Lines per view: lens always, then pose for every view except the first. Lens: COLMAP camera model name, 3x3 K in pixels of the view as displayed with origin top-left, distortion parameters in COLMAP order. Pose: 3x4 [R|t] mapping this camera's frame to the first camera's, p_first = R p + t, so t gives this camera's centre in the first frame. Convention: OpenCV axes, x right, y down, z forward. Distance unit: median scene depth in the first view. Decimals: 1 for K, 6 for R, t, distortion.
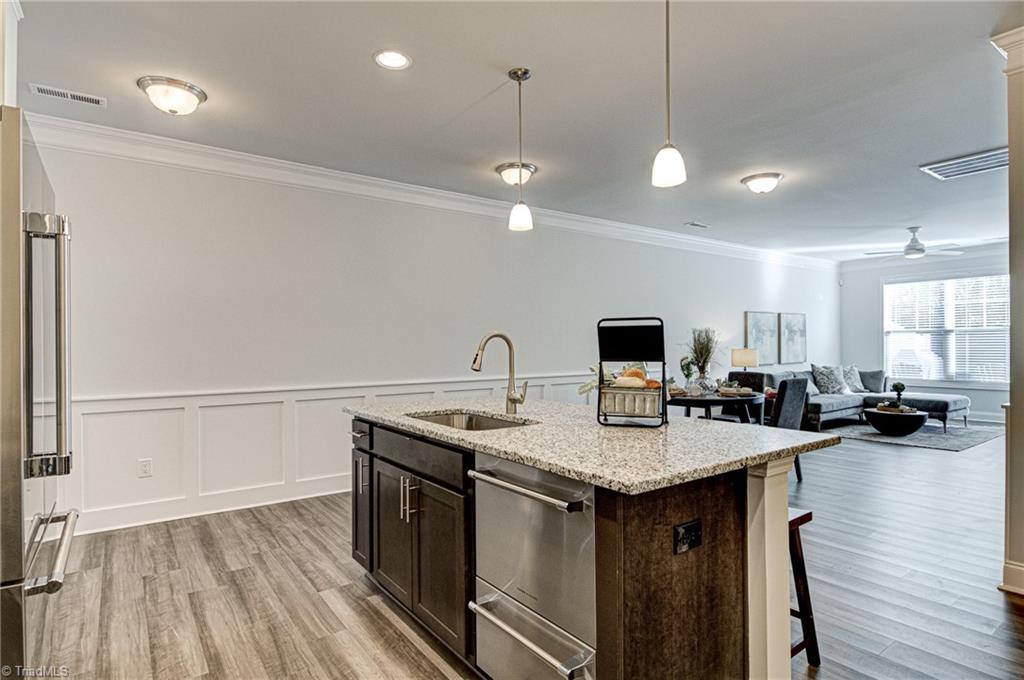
lens RADIAL K [[540.4, 0, 513.6], [0, 540.4, 344.3], [0, 0, 1]] dist [0.013115, -0.012085]
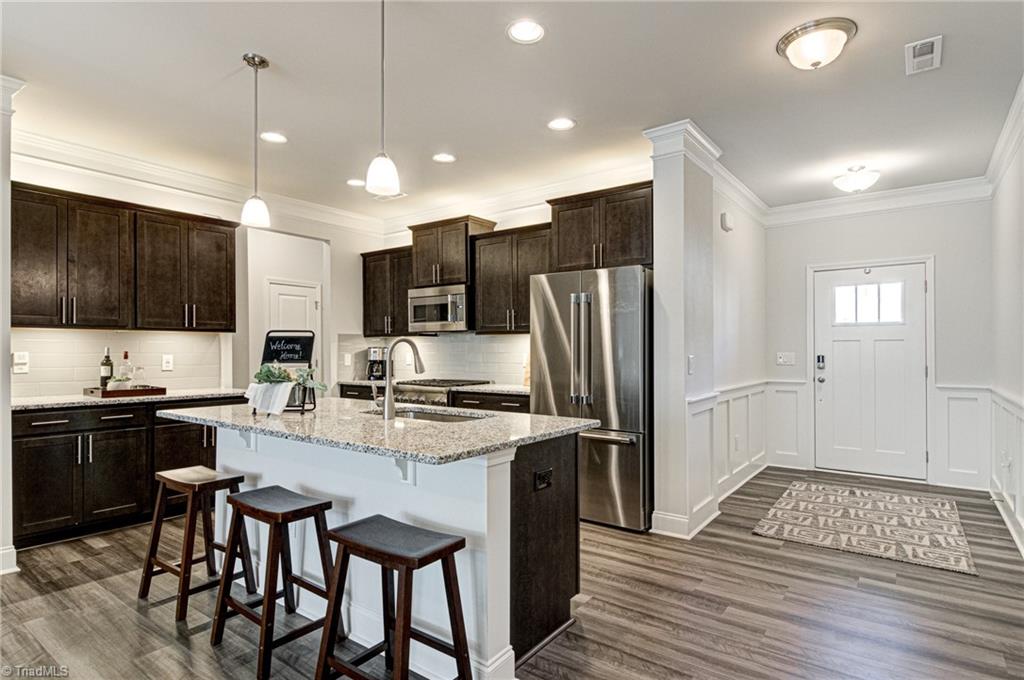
lens RADIAL K [[540.4, 0, 514.3], [0, 540.4, 349.9], [0, 0, 1]] dist [0.013115, -0.012085]
pose [[-0.953857, 0.008760, -0.300132, 0.070312], [0.010611, 0.999933, -0.004537, 0.006236], [0.300073, -0.007512, -0.953887, 1.873136]]
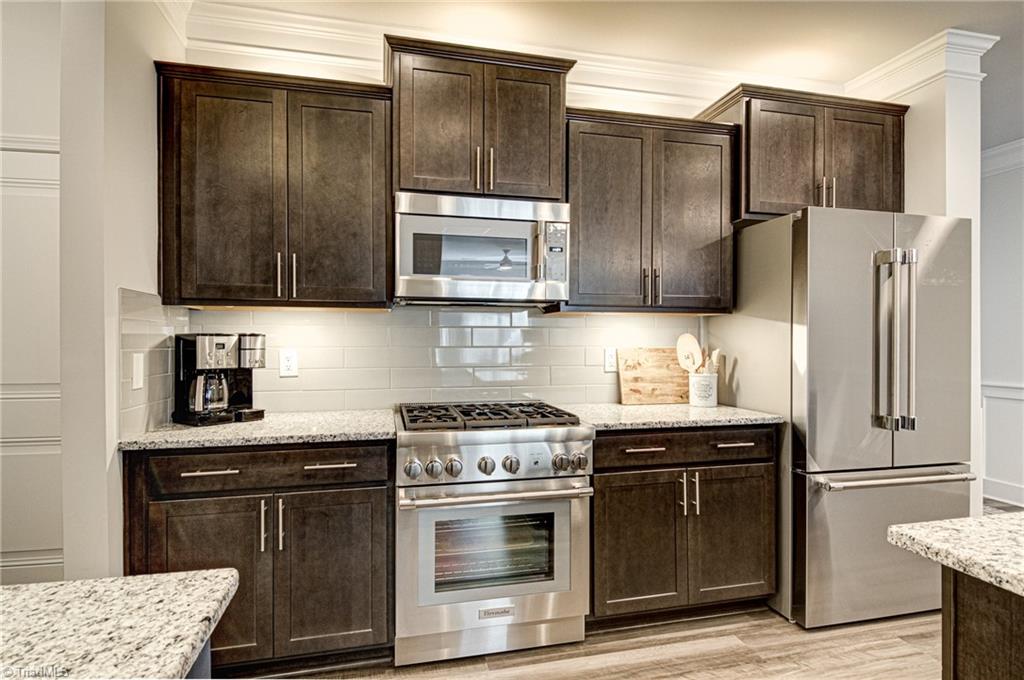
lens RADIAL K [[540.4, 0, 514.2], [0, 540.4, 340.6], [0, 0, 1]] dist [0.013115, -0.012085]
pose [[-0.378482, 0.006696, -0.925584, 0.083196], [0.008590, 0.999956, 0.003721, 0.005815], [0.925569, -0.006543, -0.378523, 1.829234]]
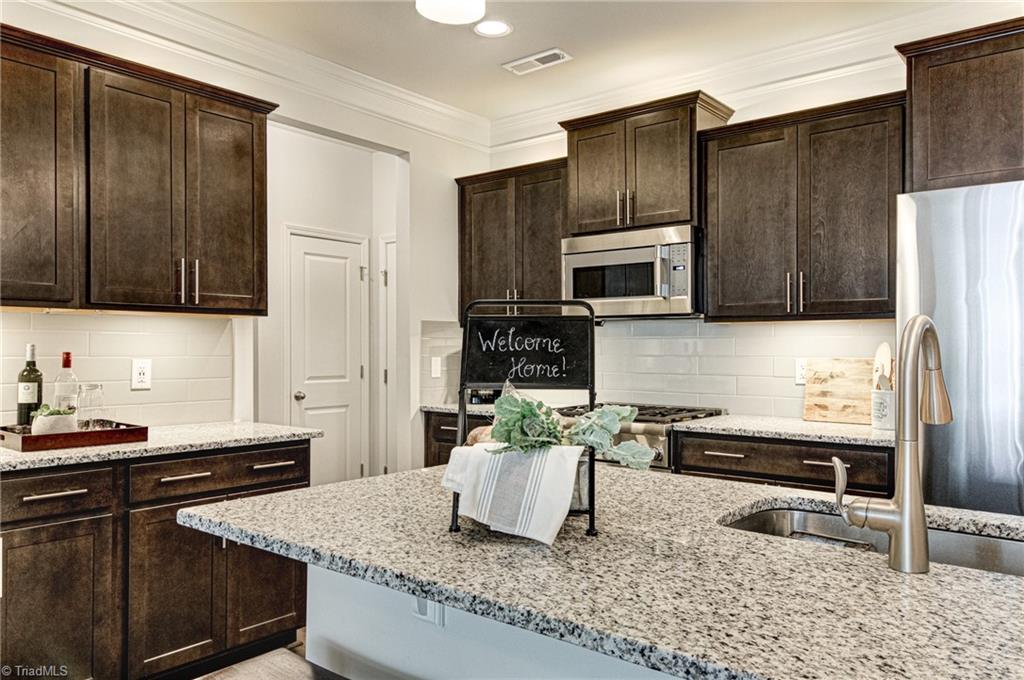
lens RADIAL K [[738.9, 0, 514.1], [0, 738.9, 347.1], [0, 0, 1]] dist [0.014549, -0.010139]
pose [[-0.965269, 0.005180, -0.261205, 0.077429], [0.007108, 0.999954, -0.006436, 0.005944], [0.261159, -0.008069, -0.965262, 1.855559]]
